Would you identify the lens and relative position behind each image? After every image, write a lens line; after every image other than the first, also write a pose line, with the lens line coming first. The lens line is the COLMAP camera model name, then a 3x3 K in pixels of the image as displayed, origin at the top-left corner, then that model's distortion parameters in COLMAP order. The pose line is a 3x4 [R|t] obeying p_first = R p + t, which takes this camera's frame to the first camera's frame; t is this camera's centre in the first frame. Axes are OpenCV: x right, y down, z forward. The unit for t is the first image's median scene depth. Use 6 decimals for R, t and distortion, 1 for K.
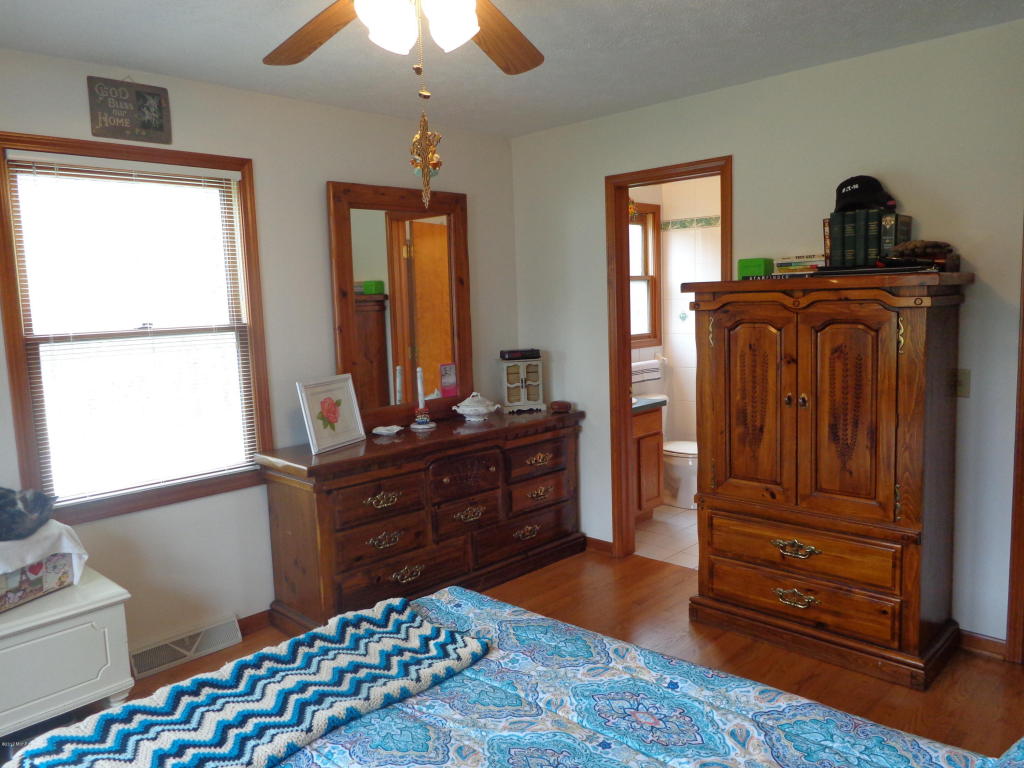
lens RADIAL K [[758.9, 0, 514.8], [0, 758.9, 382.2], [0, 0, 1]] dist [-0.009569, -0.002783]
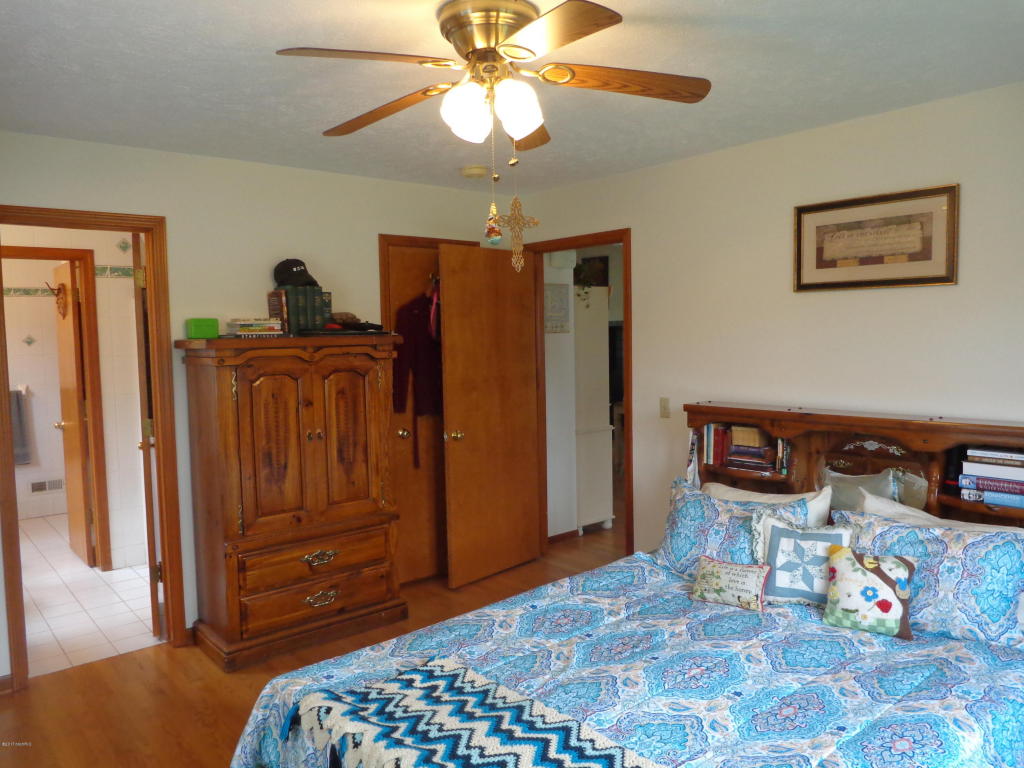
lens RADIAL K [[758.9, 0, 513.9], [0, 758.9, 382.5], [0, 0, 1]] dist [-0.009569, -0.002783]
pose [[0.103380, -0.034475, 0.994044, -0.839881], [0.128008, 0.991549, 0.021075, -0.047296], [-0.986370, 0.125066, 0.106919, 0.551832]]
